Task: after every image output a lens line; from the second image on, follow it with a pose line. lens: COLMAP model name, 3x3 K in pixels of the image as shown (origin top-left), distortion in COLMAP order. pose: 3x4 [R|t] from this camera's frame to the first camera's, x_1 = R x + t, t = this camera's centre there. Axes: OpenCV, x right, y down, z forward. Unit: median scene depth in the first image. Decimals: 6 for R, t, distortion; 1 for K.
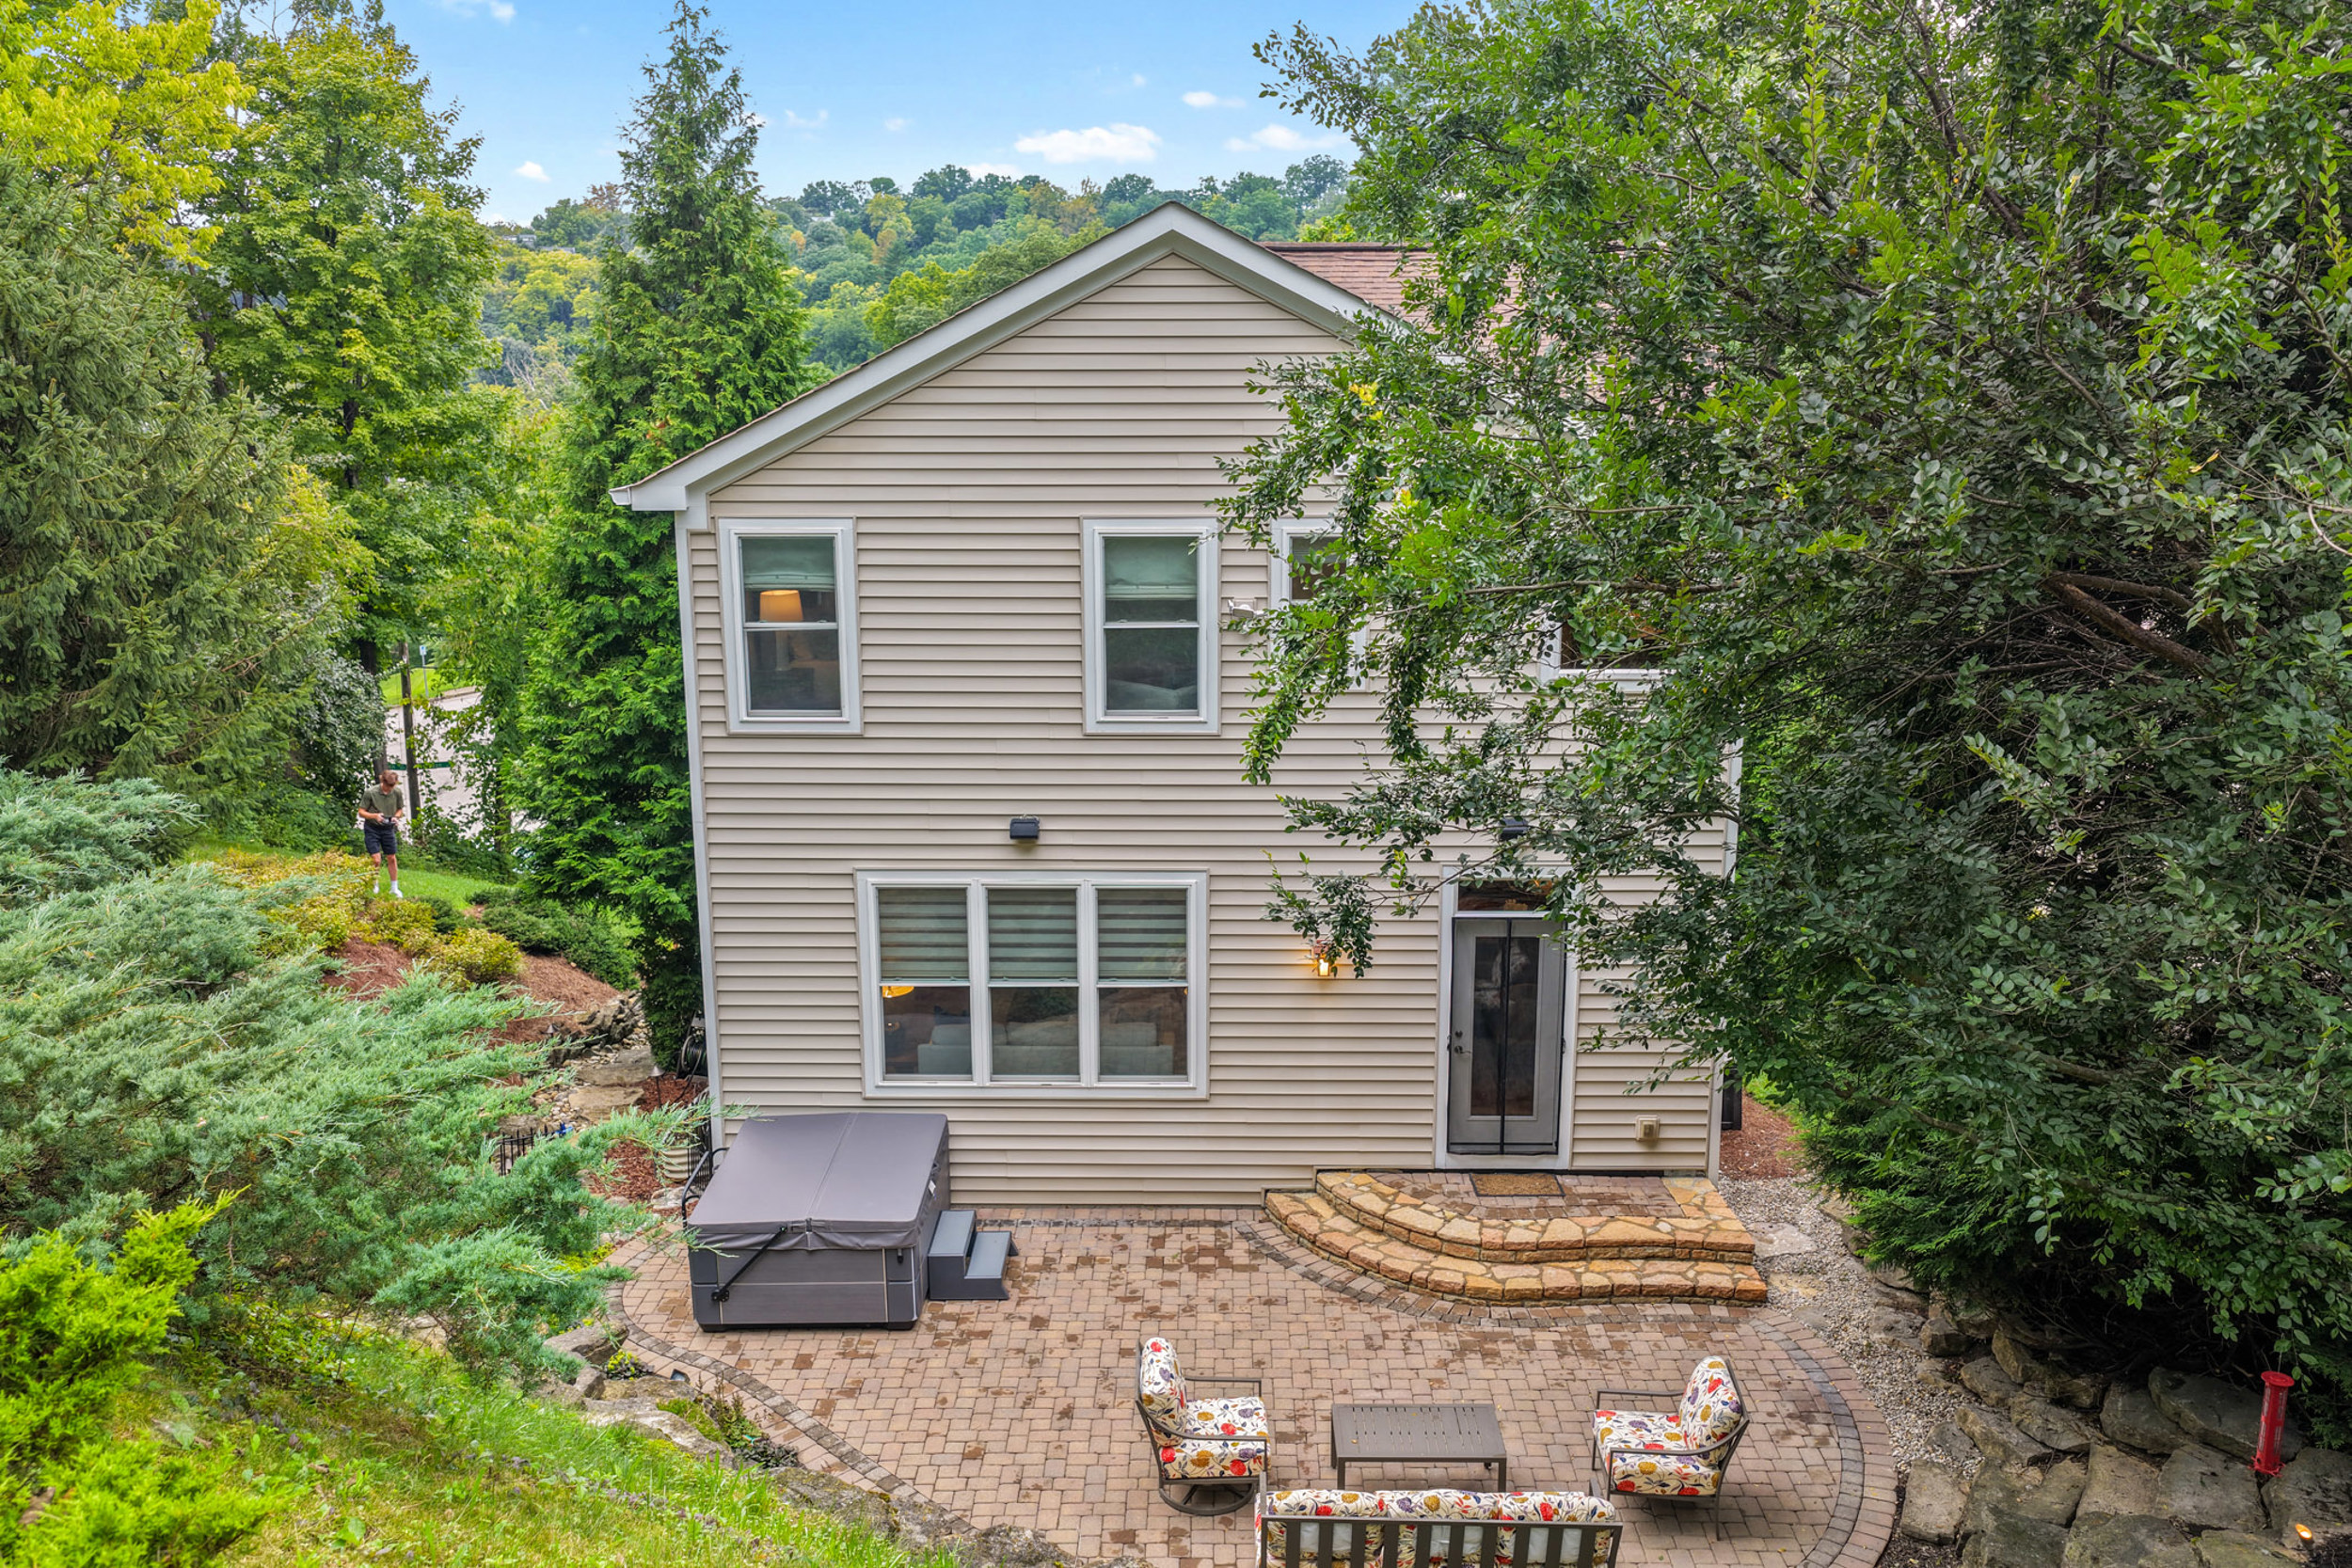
lens RADIAL K [[1961.7, 0, 1181.2], [0, 1961.7, 778.4], [0, 0, 1]] dist [-0.016207, 0.056926]
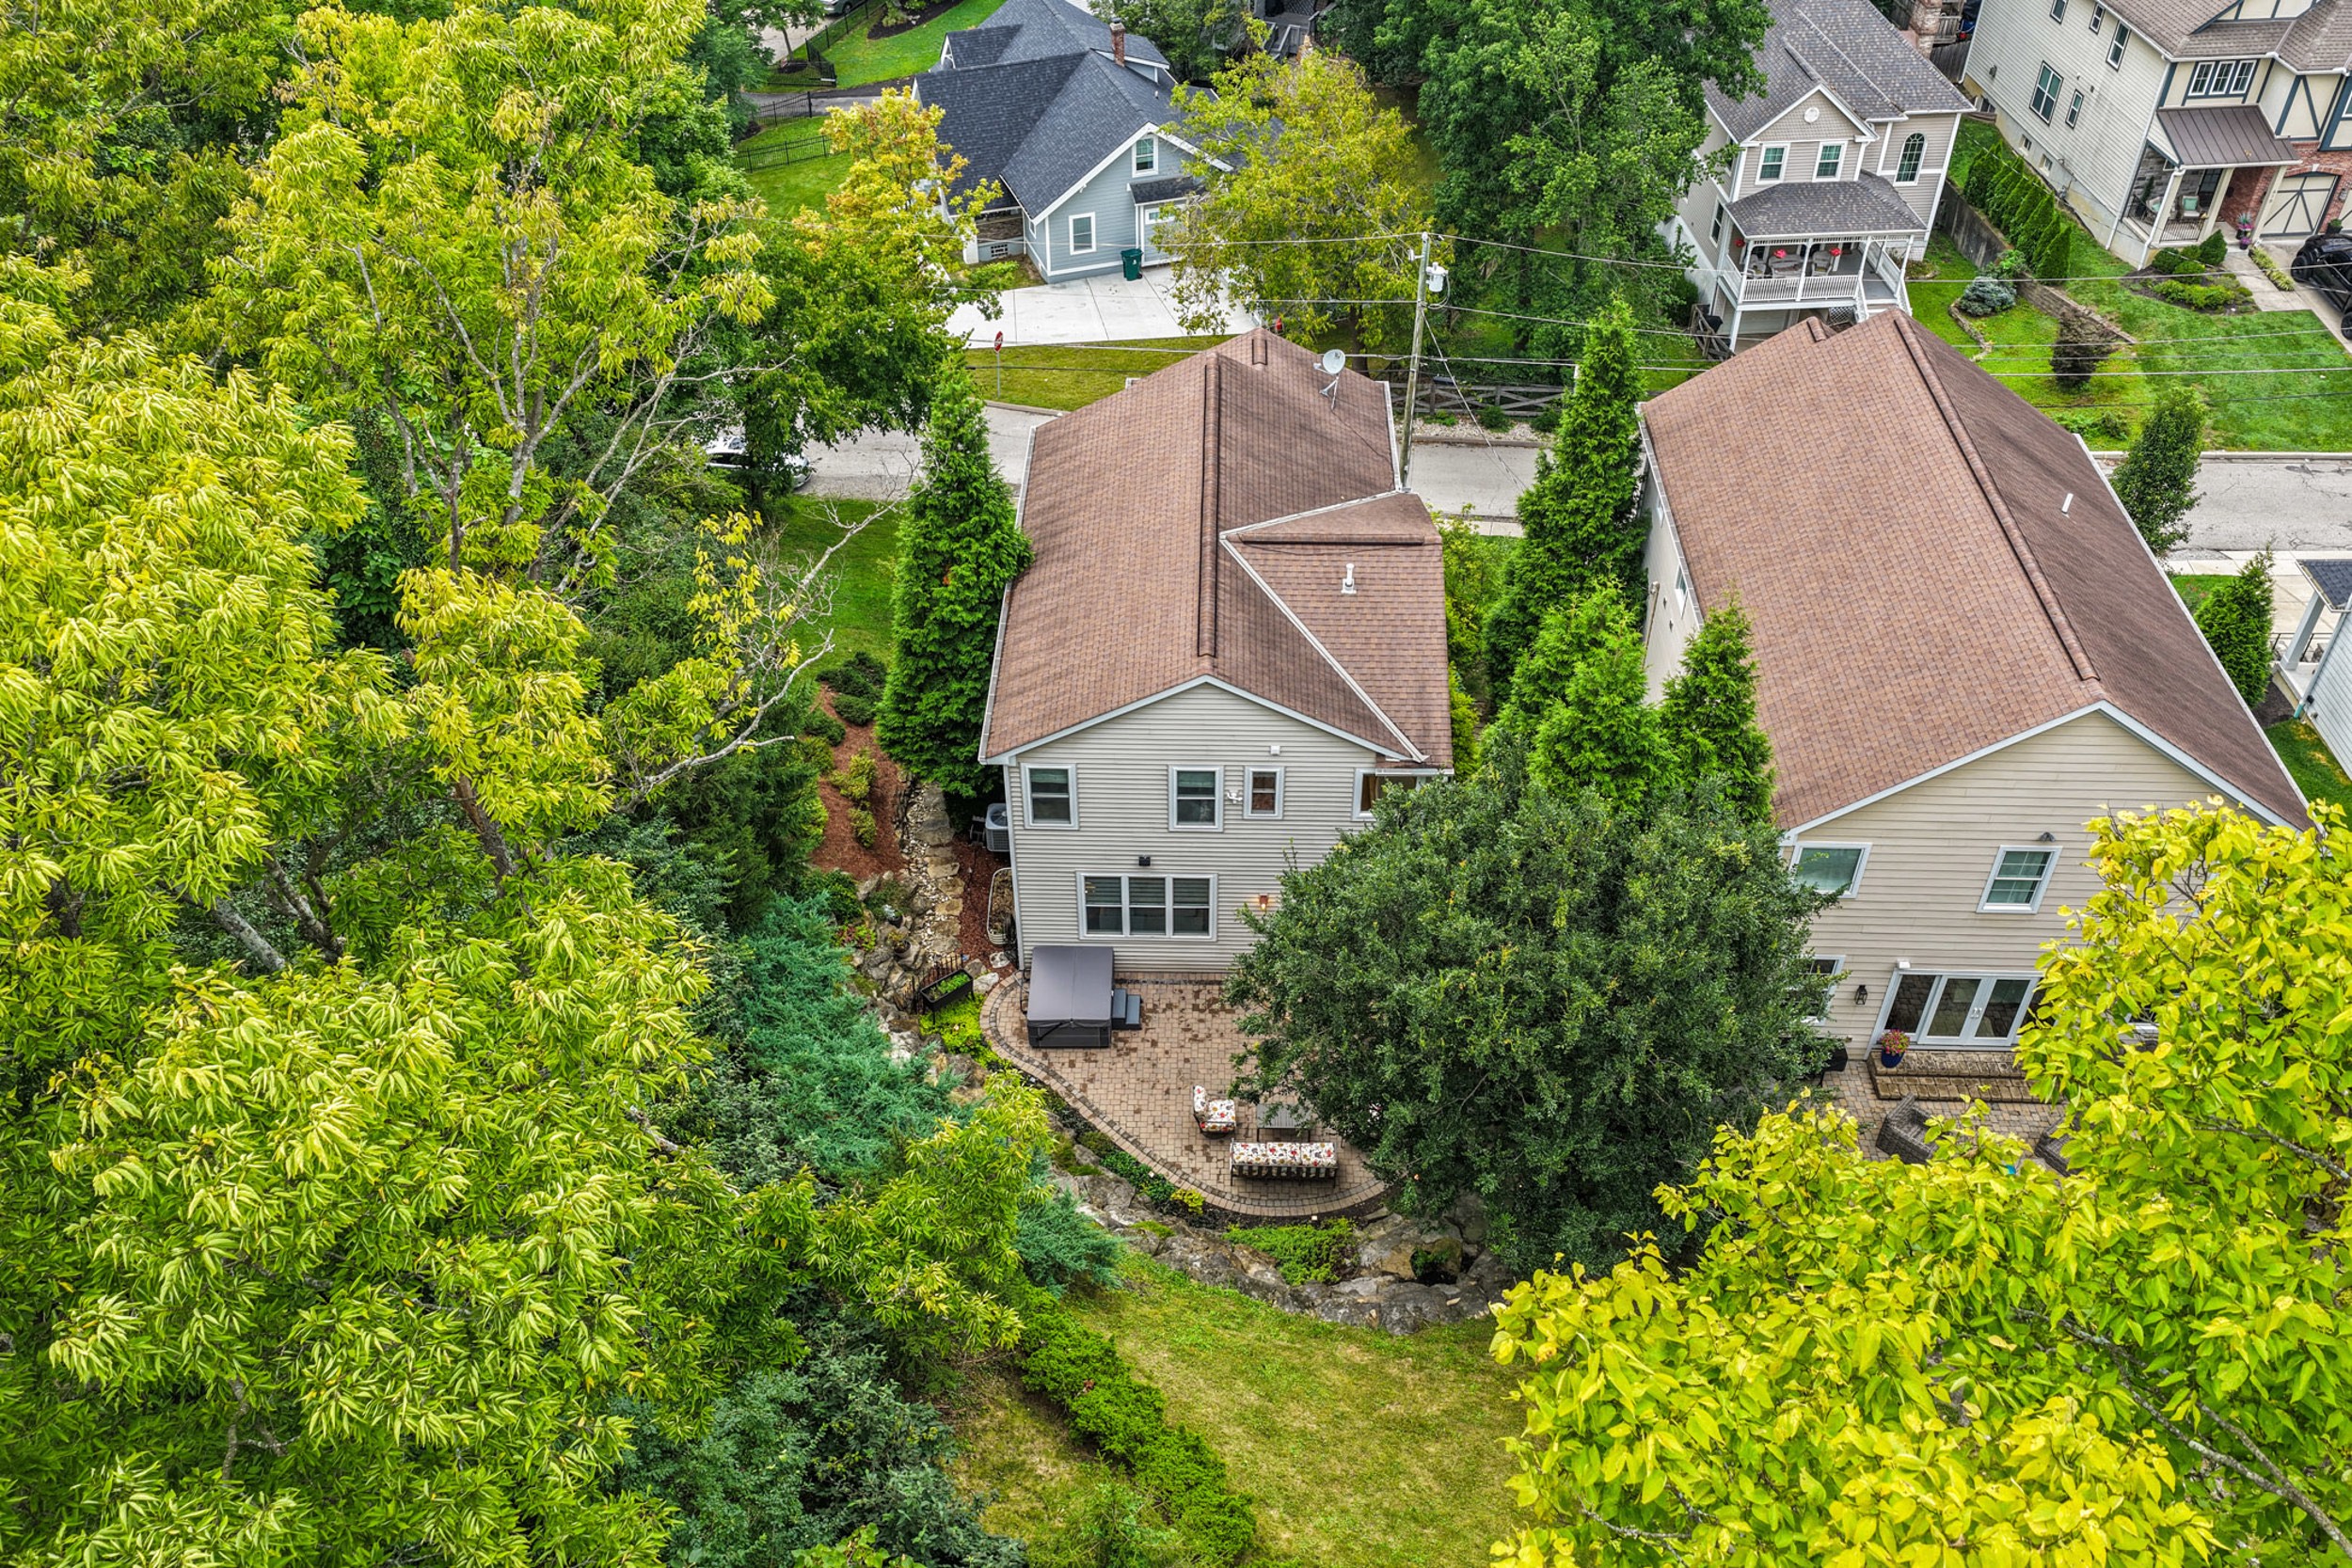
lens RADIAL K [[1961.7, 0, 1181.2], [0, 1961.7, 778.4], [0, 0, 1]] dist [-0.016207, 0.056926]
pose [[0.999989, 0.004085, -0.002205, -0.028534], [-0.002558, 0.881236, 0.472671, -1.269551], [0.003874, -0.472660, 0.881236, -1.171350]]
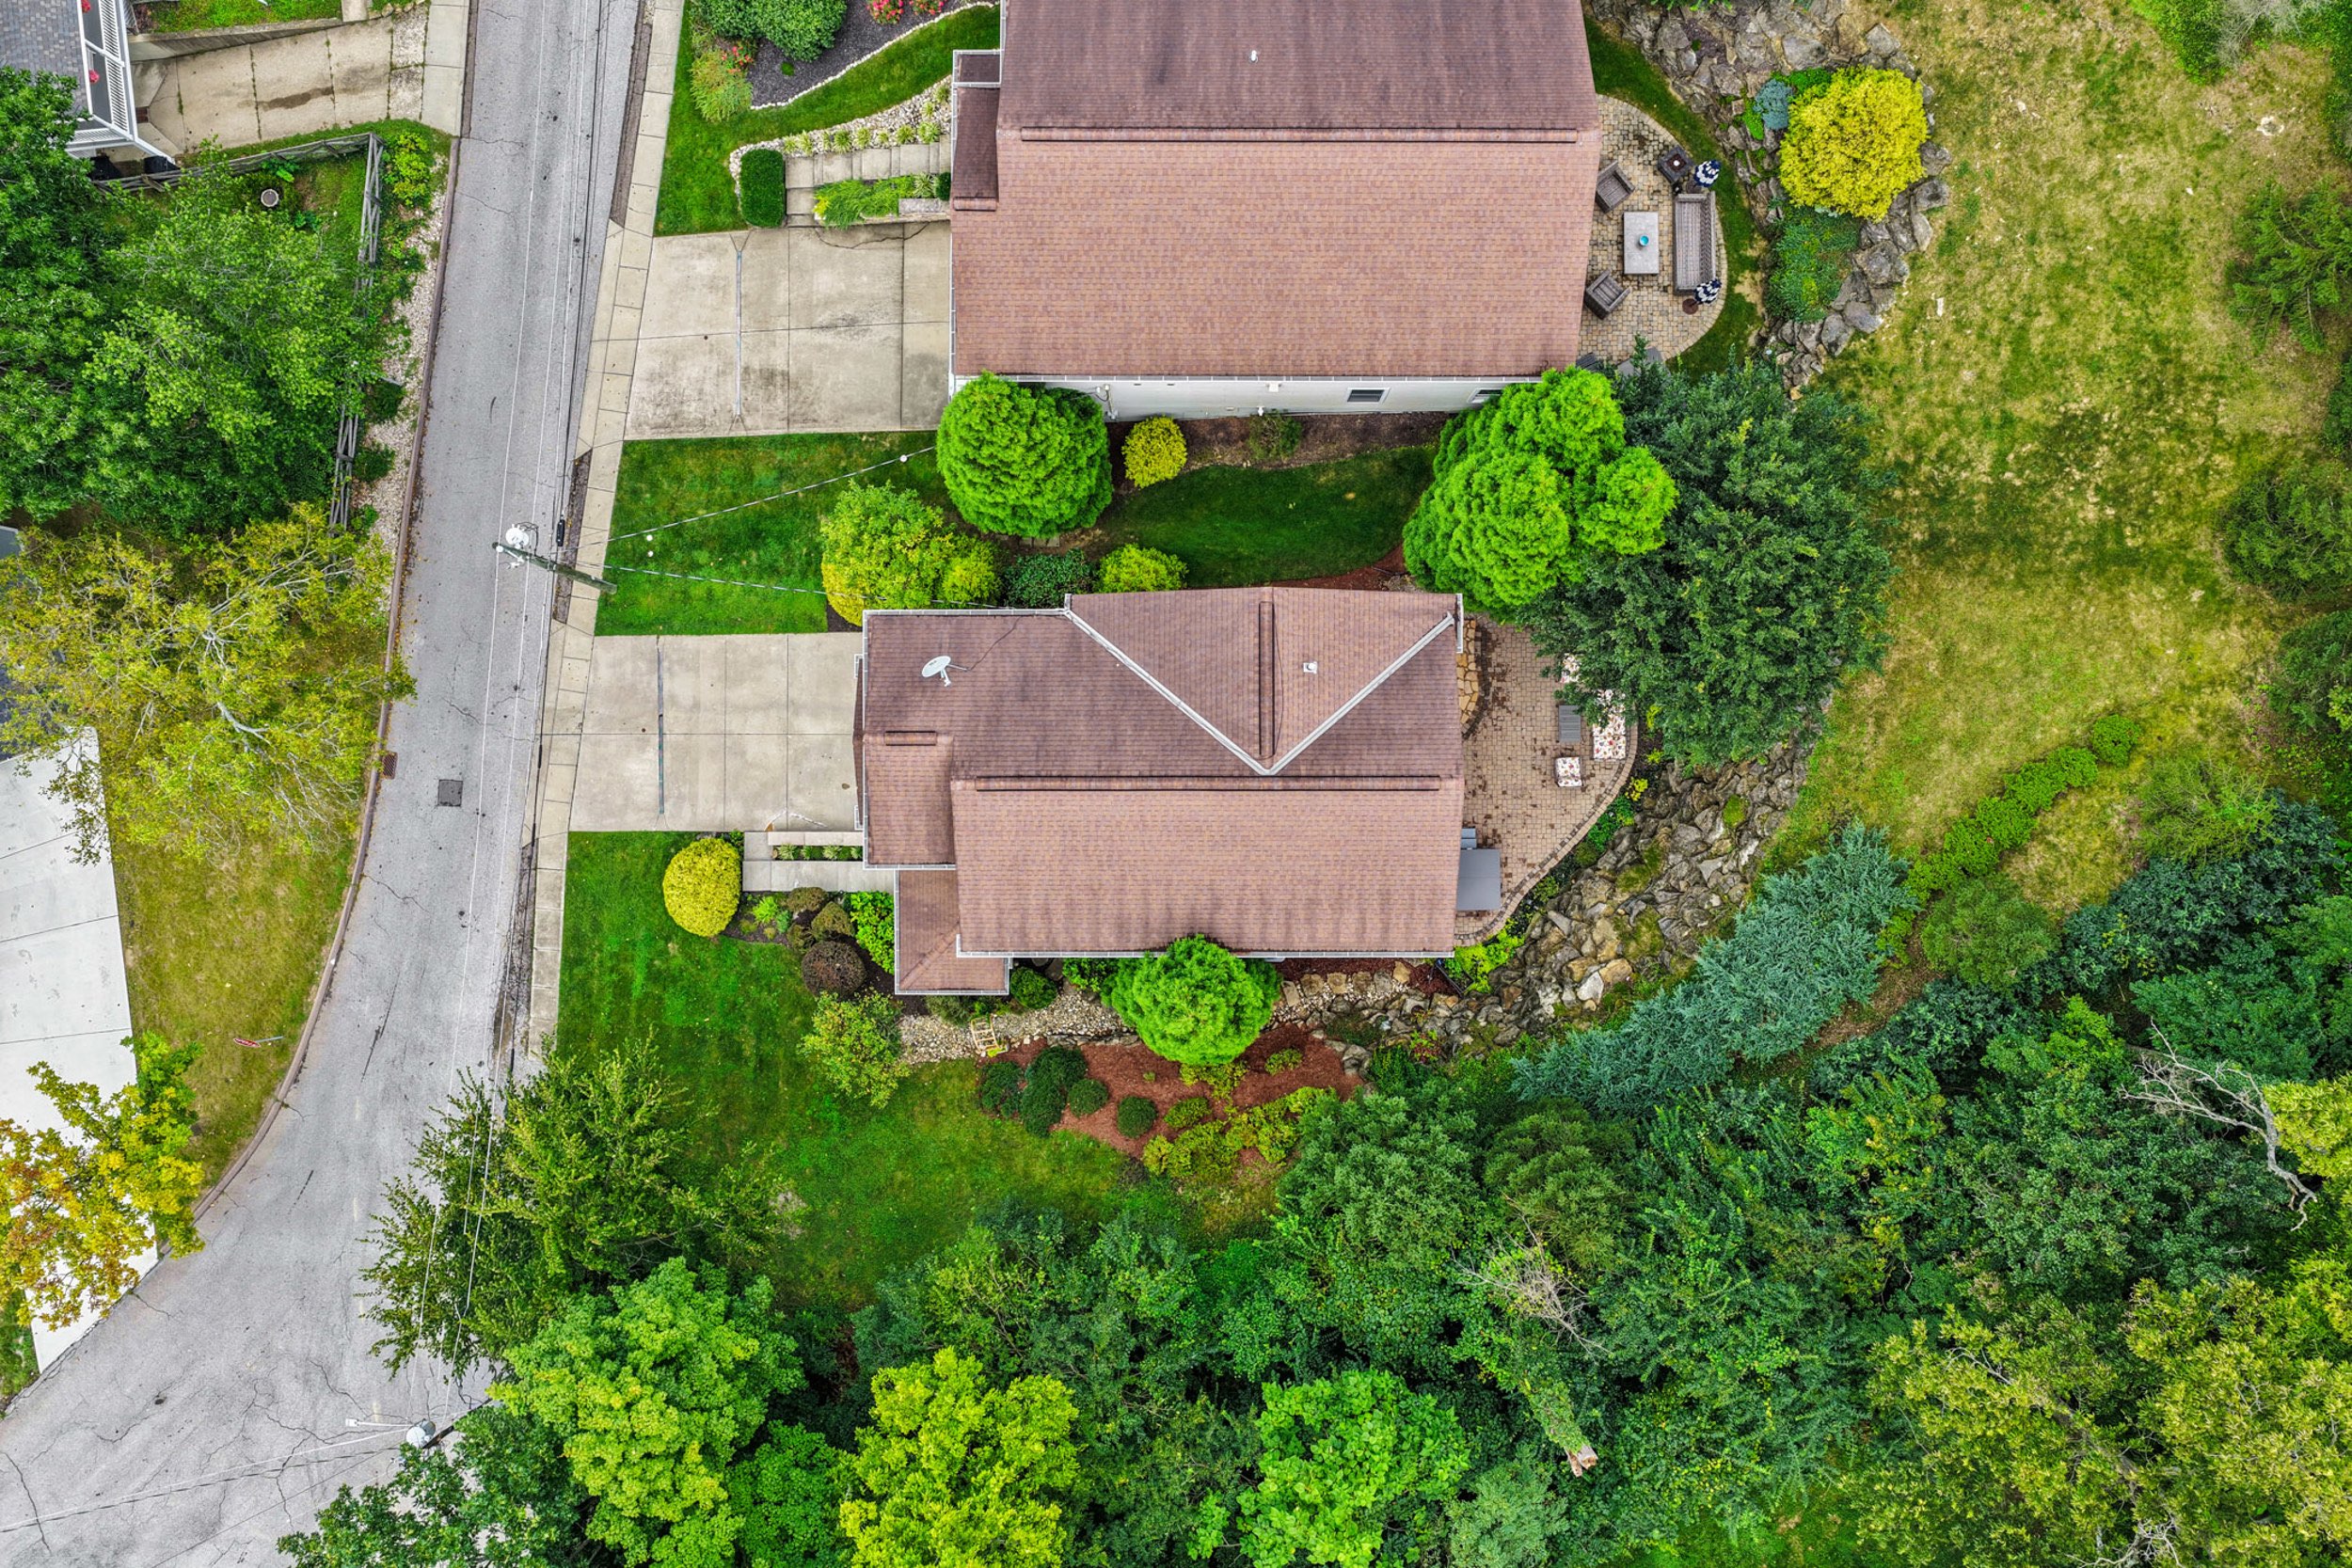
lens RADIAL K [[1961.7, 0, 1181.2], [0, 1961.7, 778.4], [0, 0, 1]] dist [-0.016207, 0.056926]
pose [[-0.018858, -0.999821, 0.001249, 0.006961], [0.222308, -0.002975, 0.974972, -3.323849], [-0.974794, 0.018664, 0.222325, 0.694730]]
